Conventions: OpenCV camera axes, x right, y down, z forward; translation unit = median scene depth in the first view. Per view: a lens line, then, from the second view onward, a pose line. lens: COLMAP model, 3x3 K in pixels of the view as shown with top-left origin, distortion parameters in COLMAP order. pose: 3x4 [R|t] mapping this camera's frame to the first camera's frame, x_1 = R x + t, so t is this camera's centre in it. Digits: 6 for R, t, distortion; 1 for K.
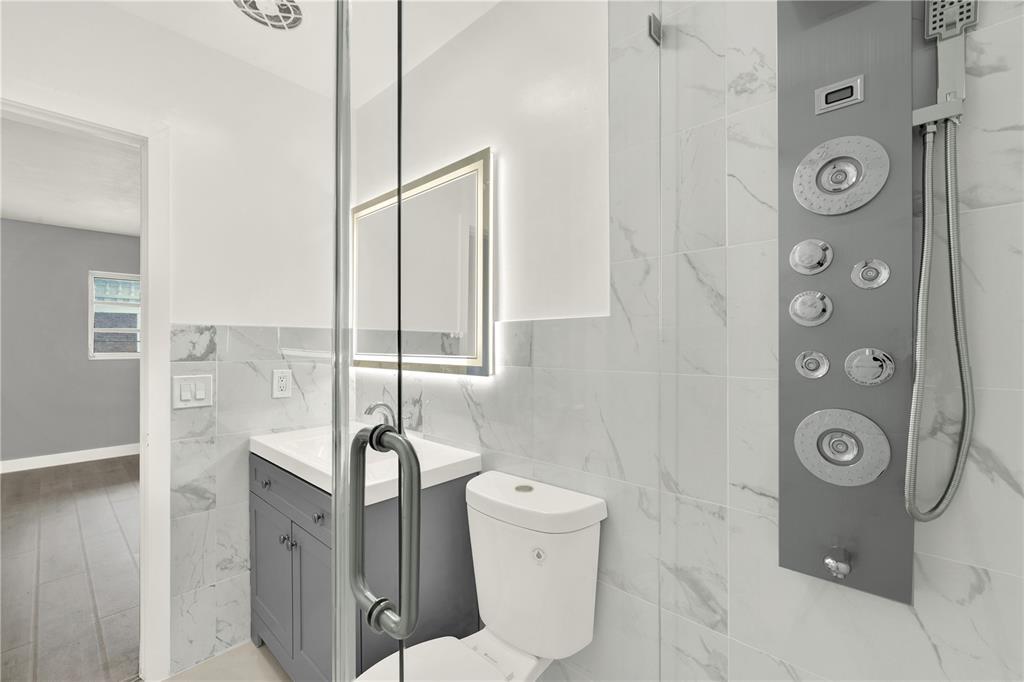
lens RADIAL K [[431.7, 0, 510.1], [0, 431.7, 343.4], [0, 0, 1]] dist [-0.001125, -0.000214]
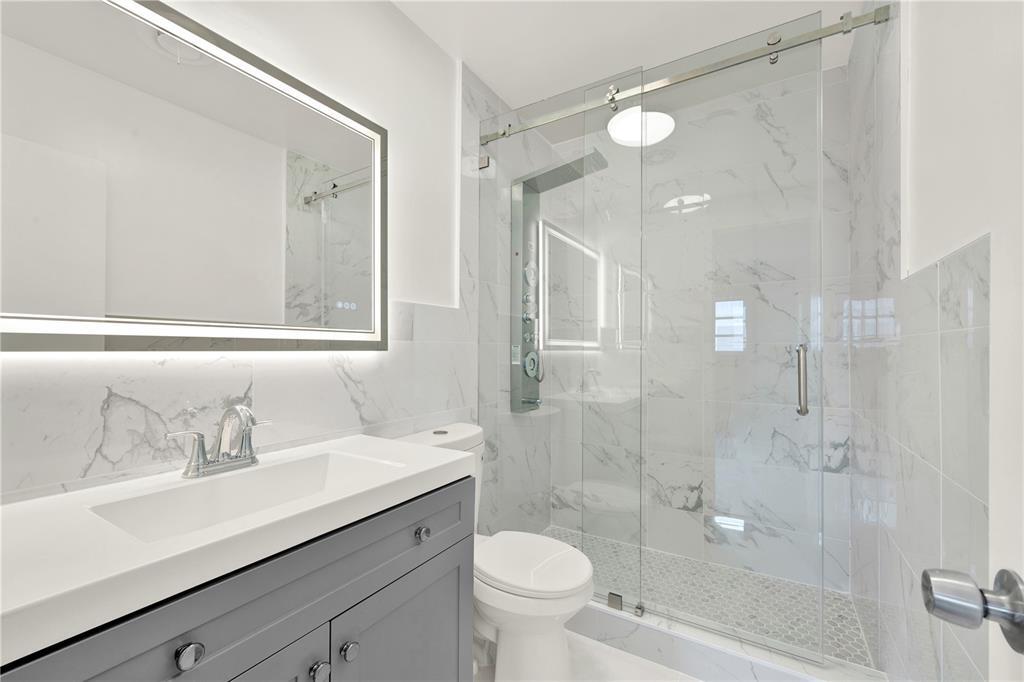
lens RADIAL K [[431.7, 0, 510.1], [0, 431.7, 343.4], [0, 0, 1]] dist [-0.001125, -0.000214]
pose [[-0.202252, 0.012354, 0.979256, -1.102371], [-0.008709, 0.999858, -0.014413, 0.070330], [-0.979295, -0.011443, -0.202115, 0.901527]]
